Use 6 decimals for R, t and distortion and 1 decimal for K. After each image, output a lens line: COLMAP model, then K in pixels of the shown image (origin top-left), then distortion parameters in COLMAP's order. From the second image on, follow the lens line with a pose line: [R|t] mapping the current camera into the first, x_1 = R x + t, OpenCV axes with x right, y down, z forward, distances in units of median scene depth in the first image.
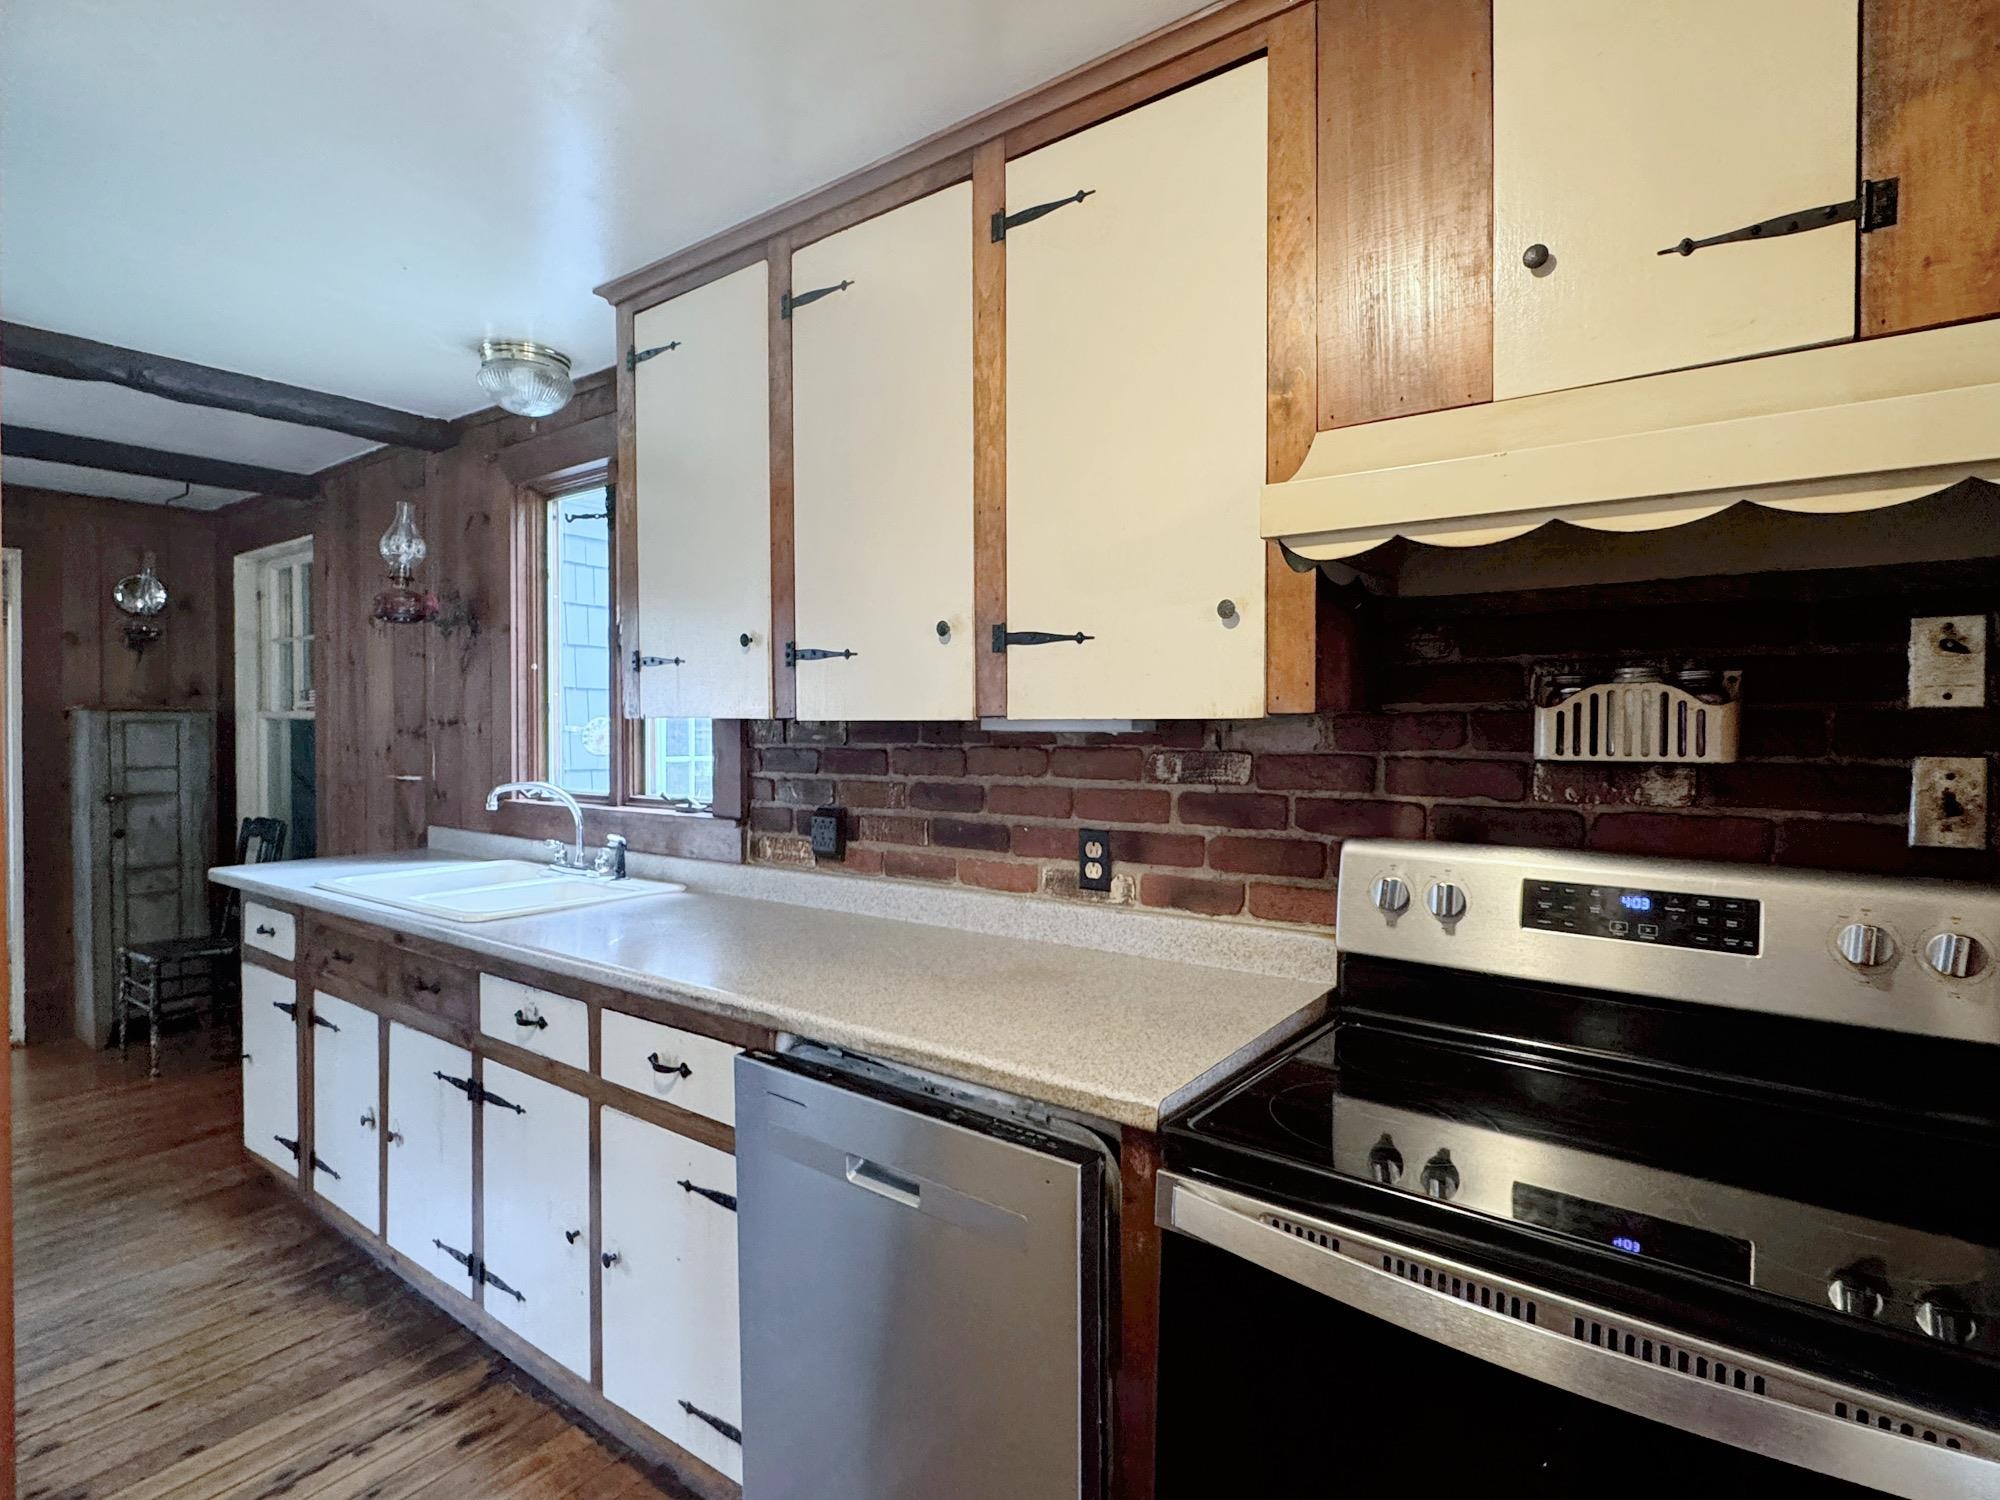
lens RADIAL K [[1032.5, 0, 1007.4], [0, 1032.5, 742.4], [0, 0, 1]] dist [-0.001096, 0.002391]
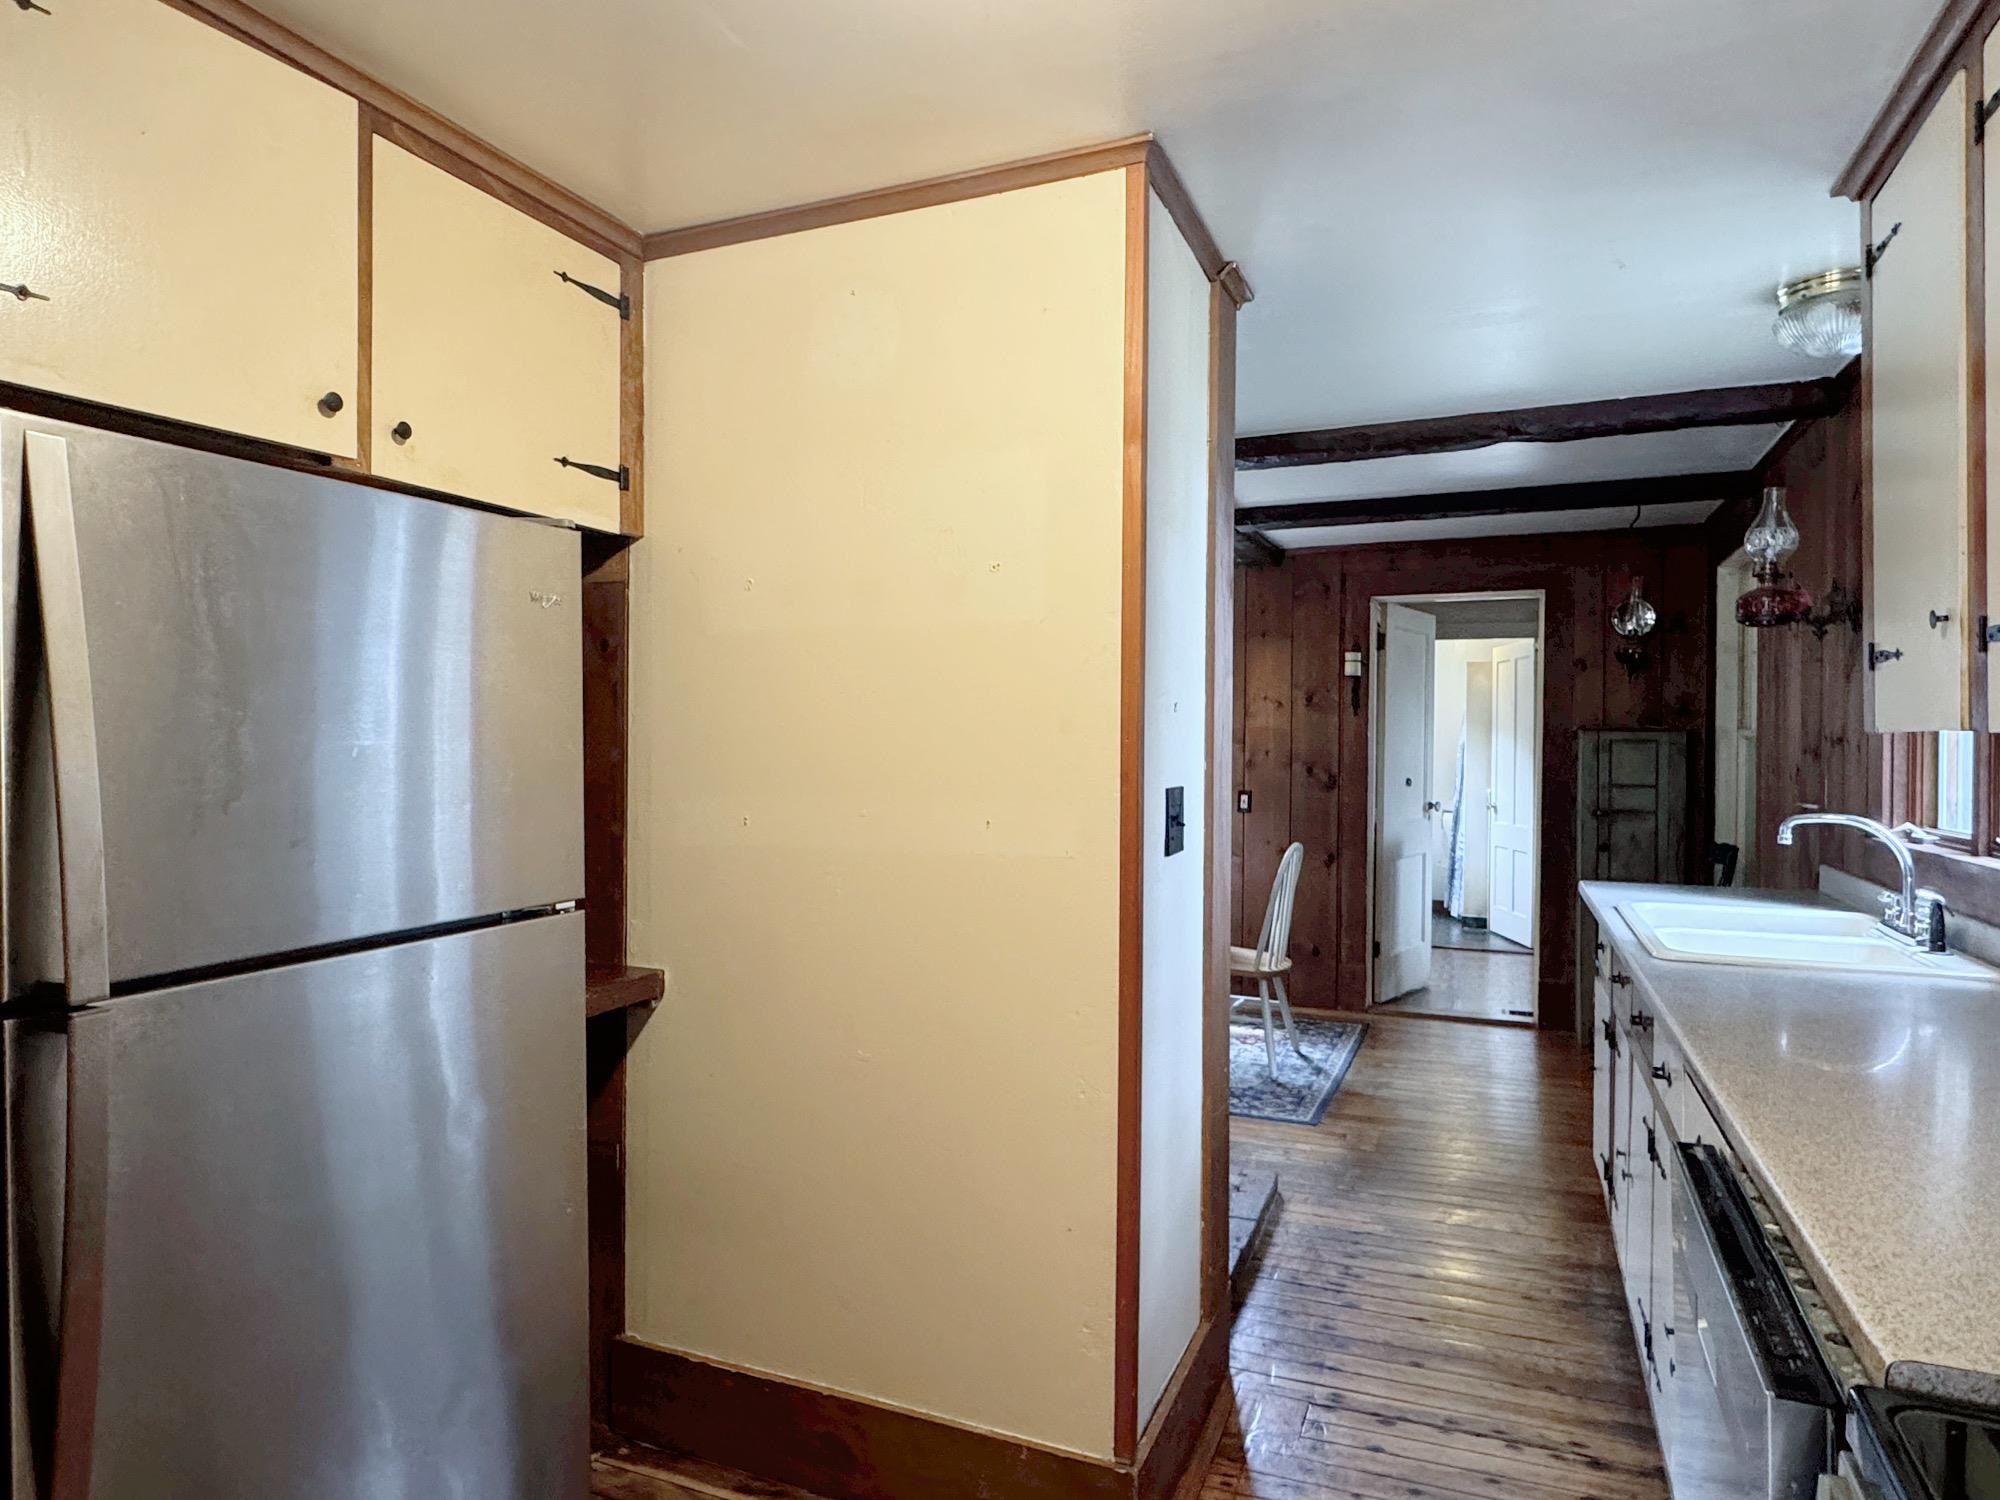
lens RADIAL K [[1233.2, 0, 997.3], [0, 1233.2, 751.5], [0, 0, 1]] dist [0.008321, 0.001081]
pose [[0.239018, 0.006139, -0.970996, 0.350224], [-0.020307, 0.999793, 0.001322, 0.002632], [0.970803, 0.019402, 0.239093, 0.152560]]
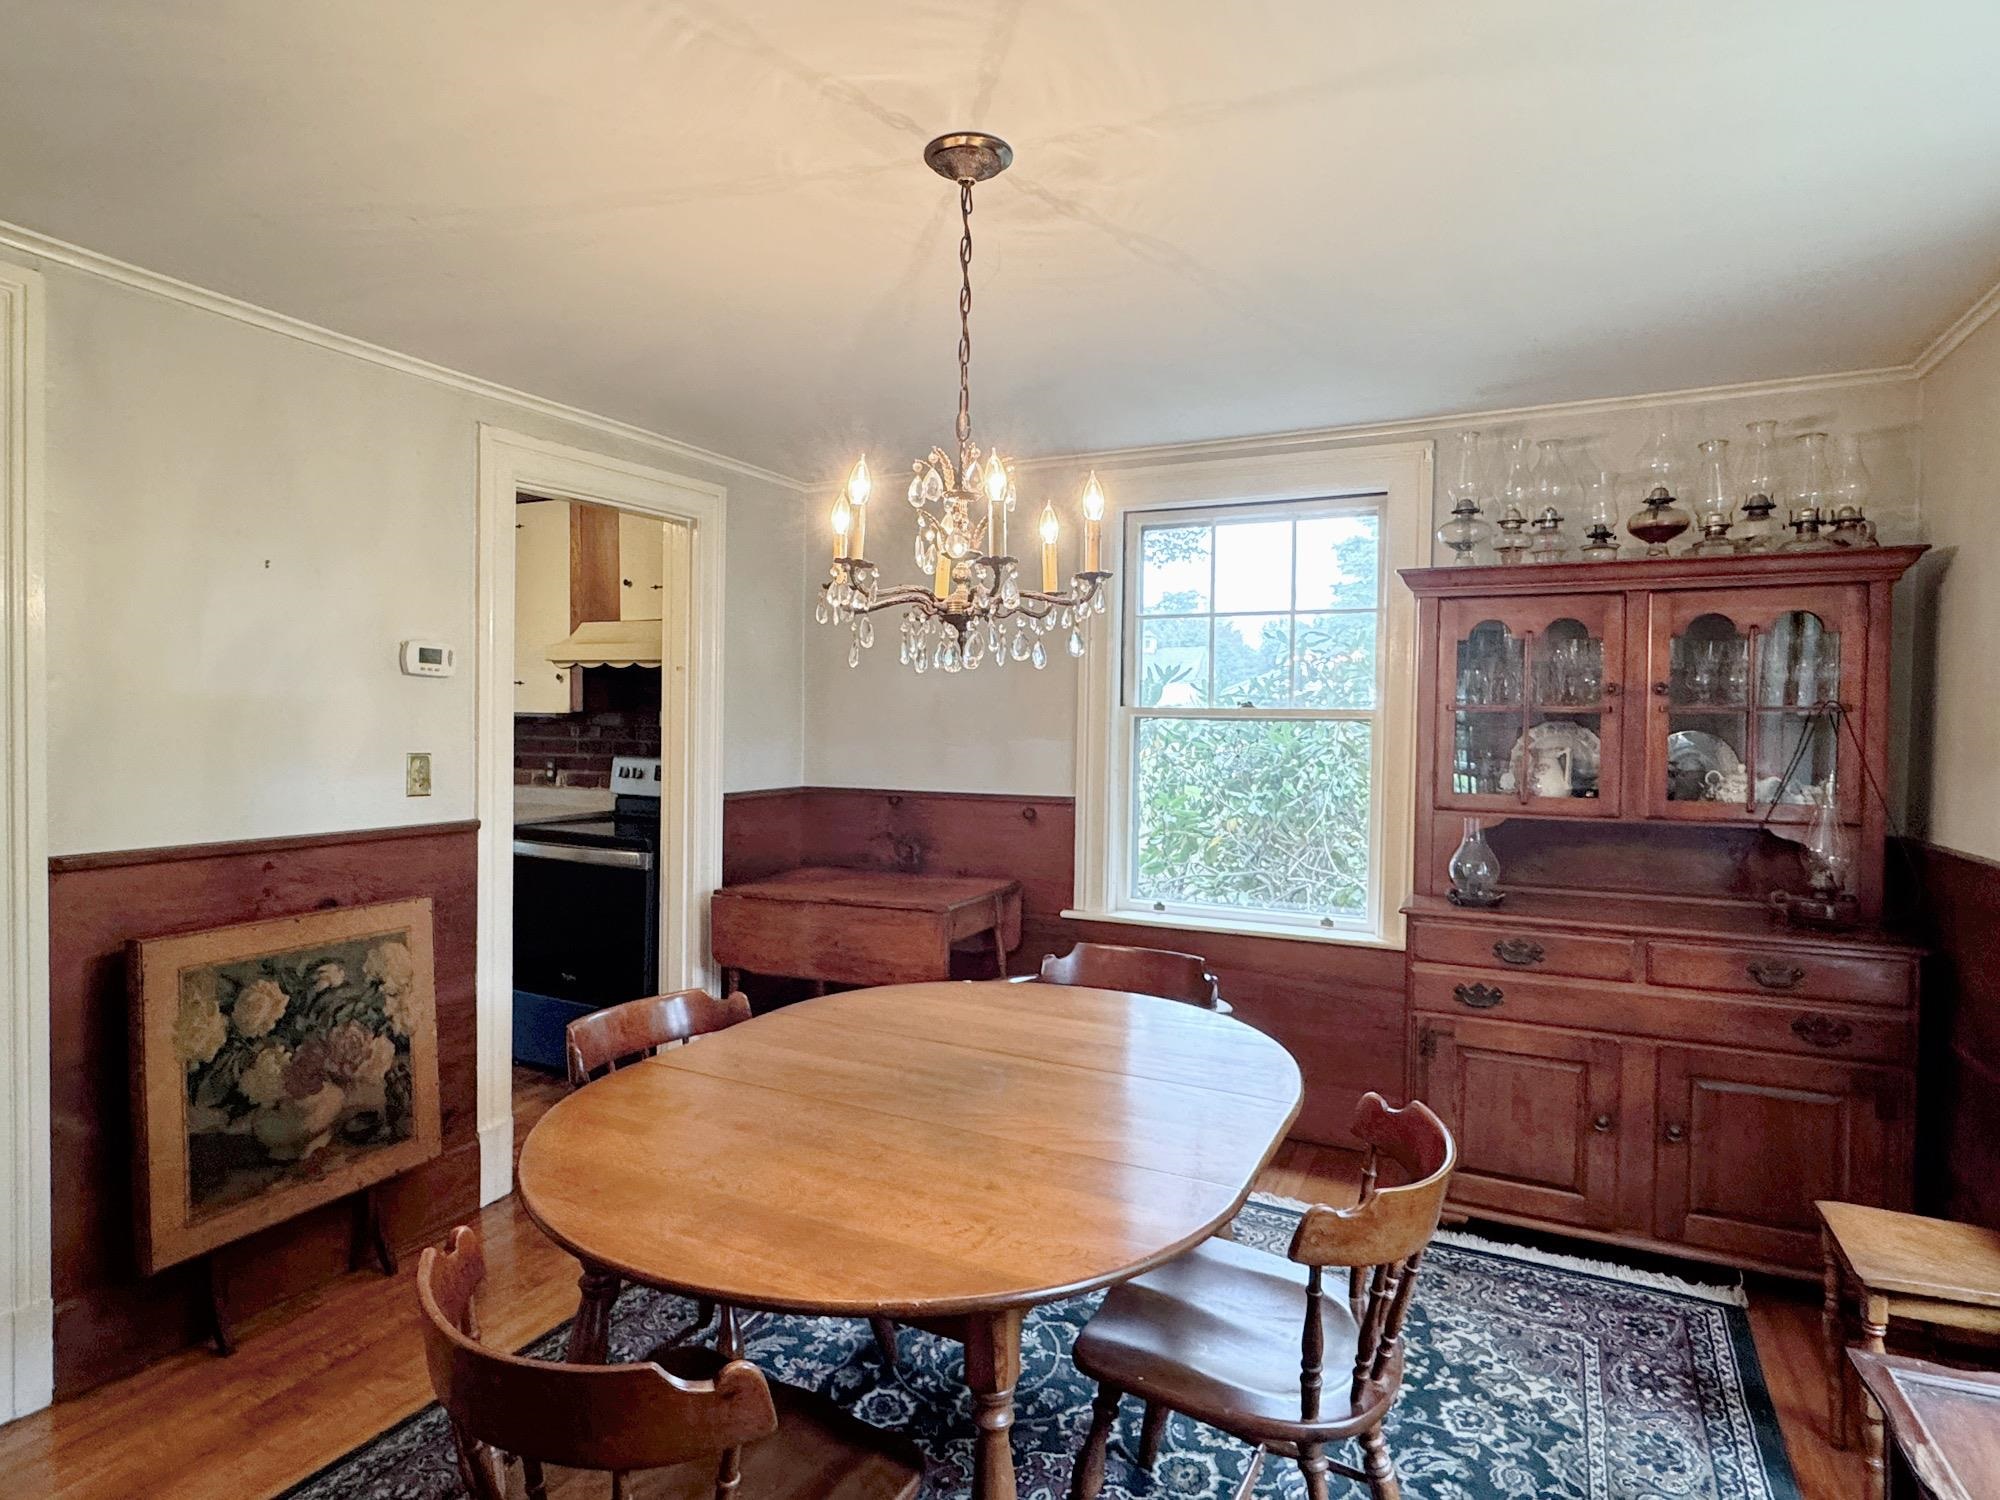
lens RADIAL K [[1078.7, 0, 992.0], [0, 1078.7, 750.2], [0, 0, 1]] dist [-0.001350, -0.001537]
pose [[0.985033, 0.008653, 0.172149, 0.471107], [-0.011140, 0.999847, 0.013482, 0.015549], [-0.172006, -0.015198, 0.984979, -1.185415]]
